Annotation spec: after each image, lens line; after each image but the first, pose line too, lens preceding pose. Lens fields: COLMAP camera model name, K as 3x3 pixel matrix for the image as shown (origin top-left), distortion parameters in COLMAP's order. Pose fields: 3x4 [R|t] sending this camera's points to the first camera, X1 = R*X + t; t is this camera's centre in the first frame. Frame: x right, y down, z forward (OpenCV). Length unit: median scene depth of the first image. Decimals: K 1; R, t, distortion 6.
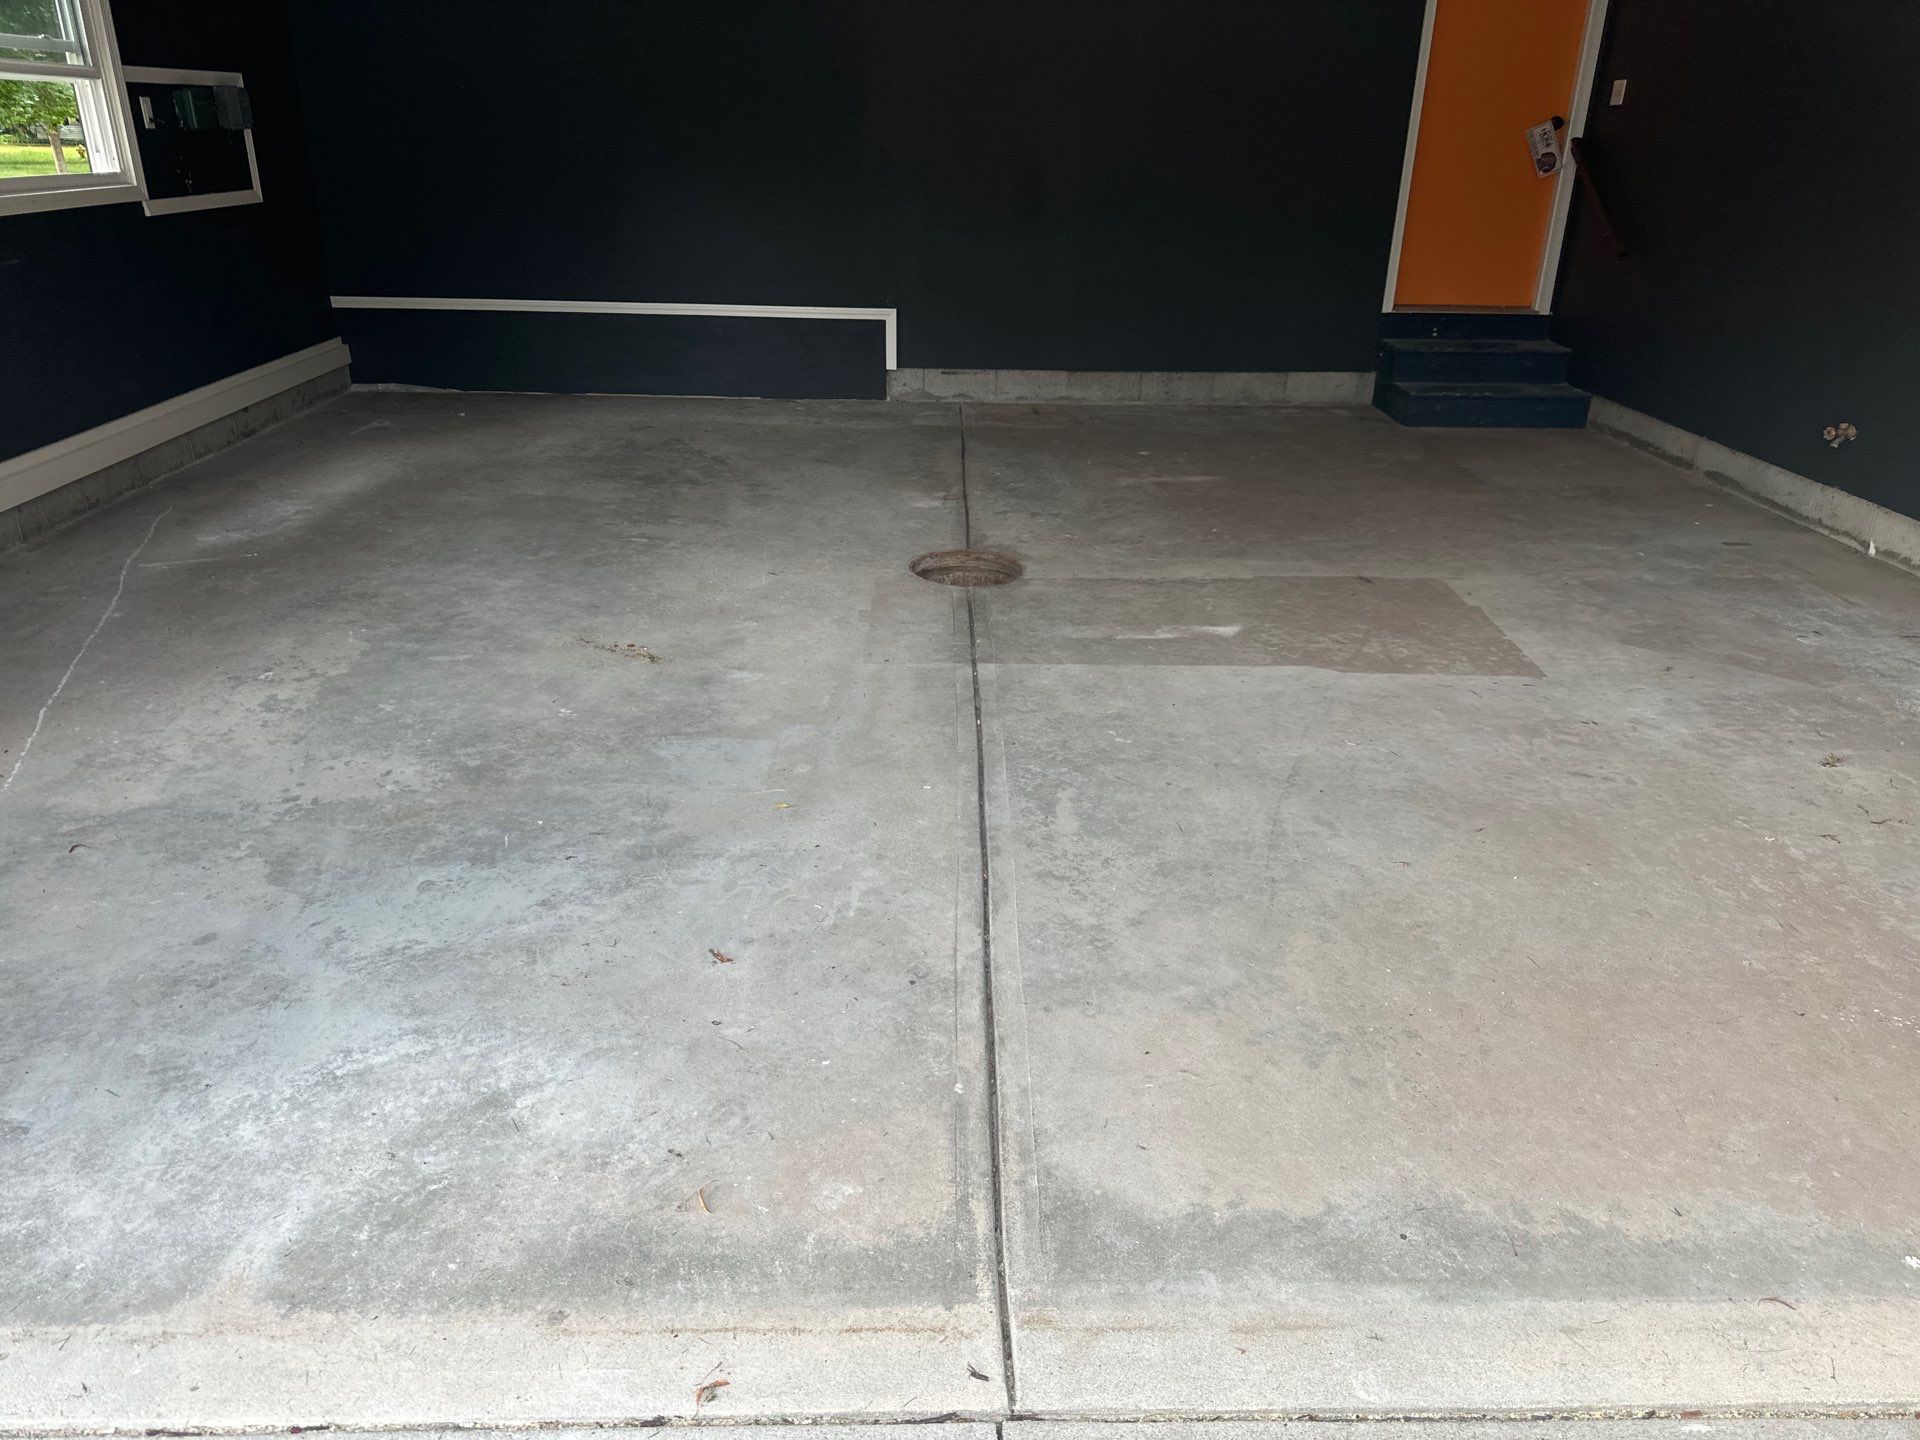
lens RADIAL K [[1358.4, 0, 947.3], [0, 1358.4, 738.1], [0, 0, 1]] dist [0.050168, -0.060494]
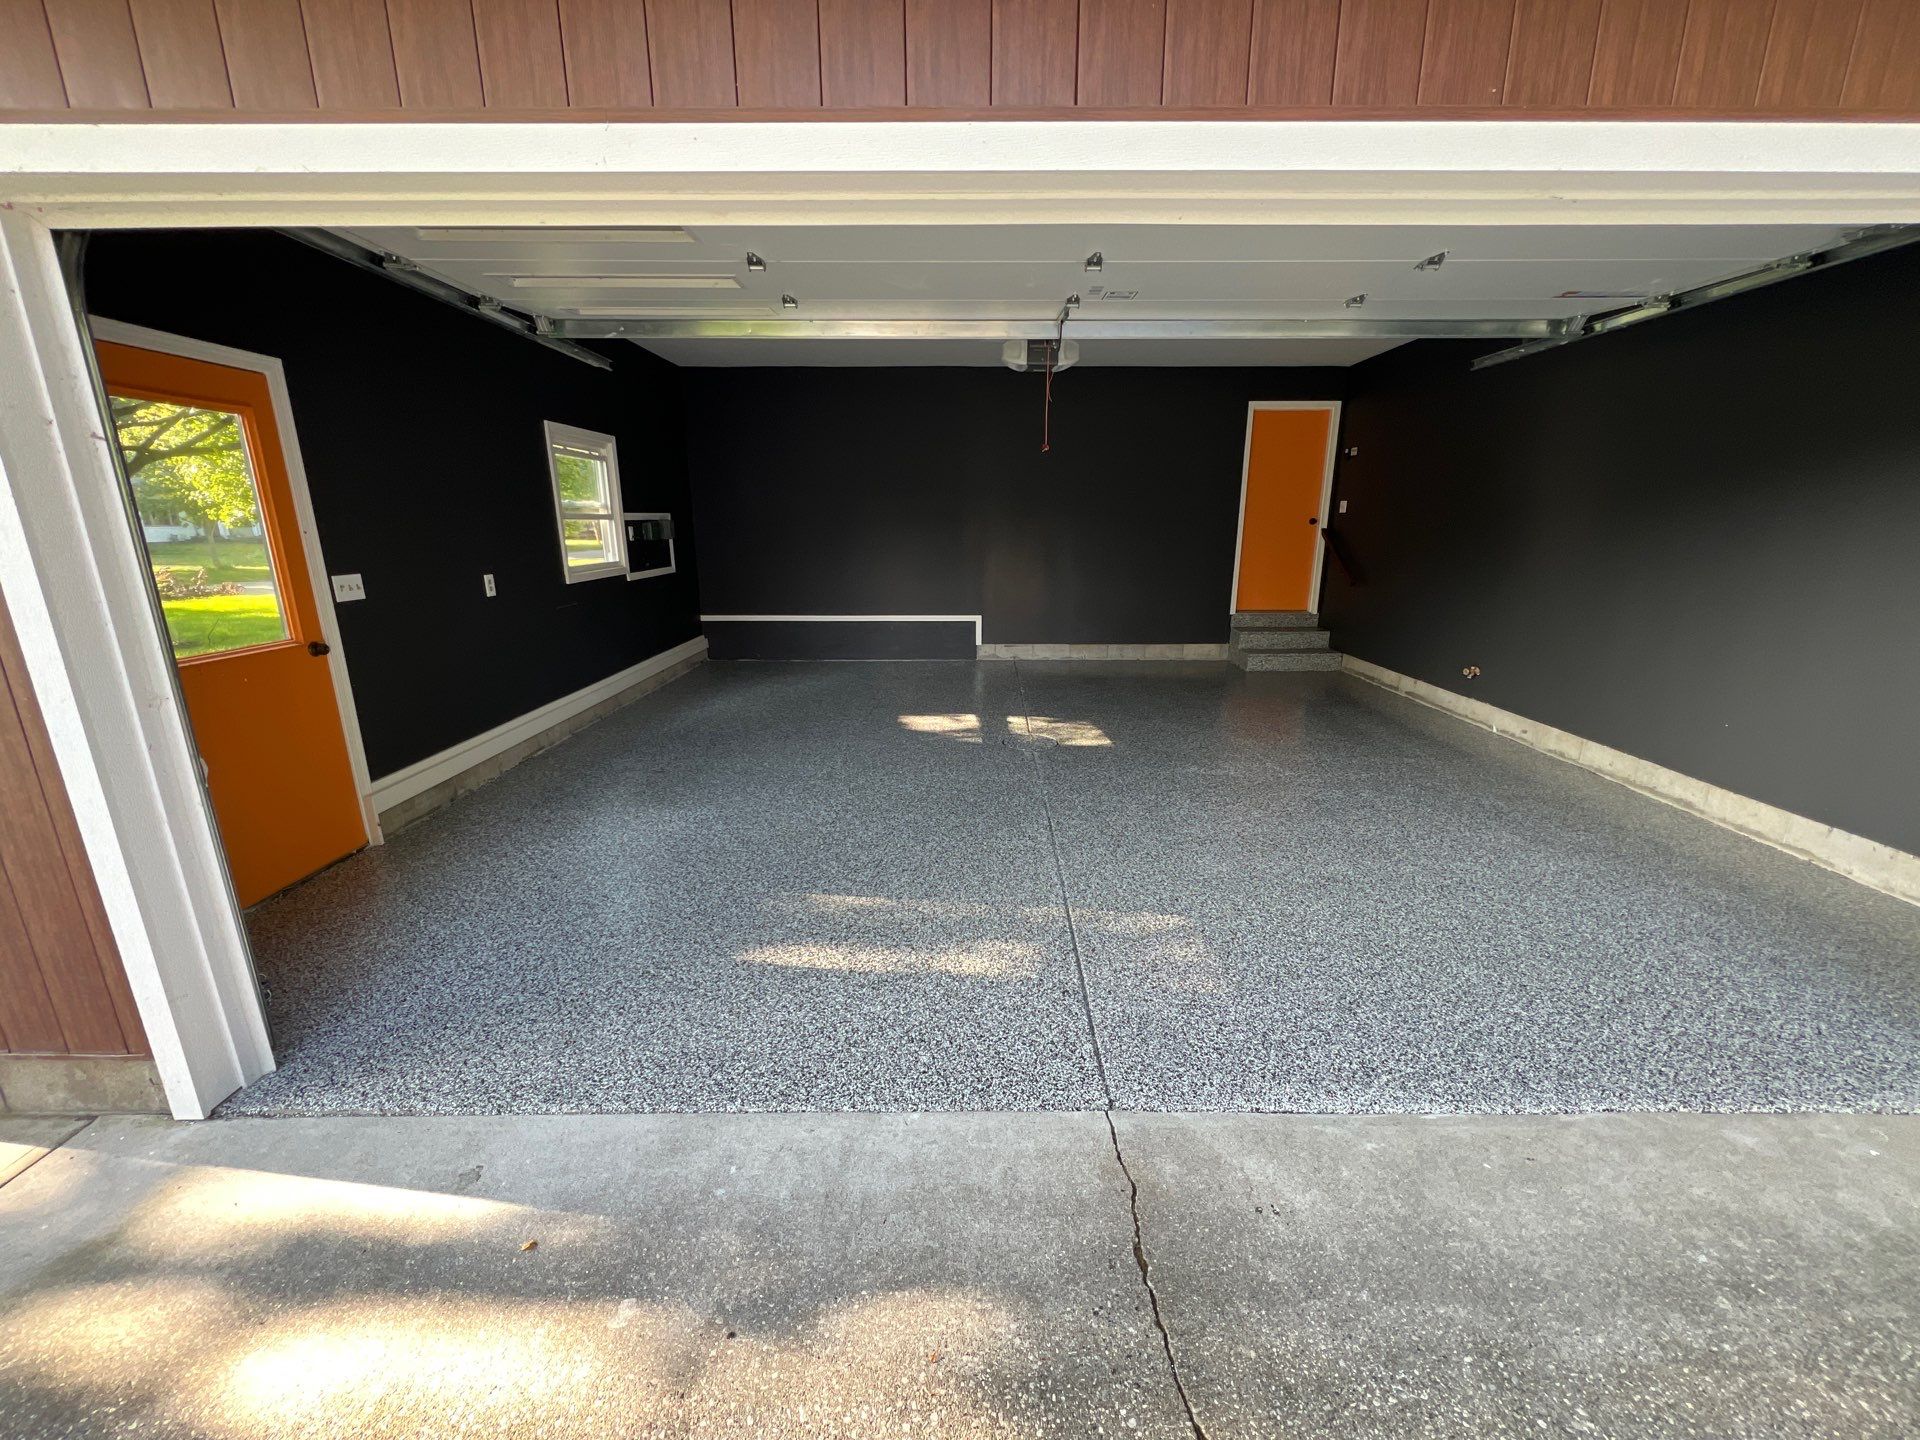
lens RADIAL K [[771.4, 0, 959.2], [0, 771.4, 725.3], [0, 0, 1]] dist [0.003270, -0.000648]
pose [[0.999348, -0.011533, -0.034225, -0.087646], [0.005987, 0.987433, -0.157923, 0.046665], [0.035616, 0.157615, 0.986858, -0.200699]]
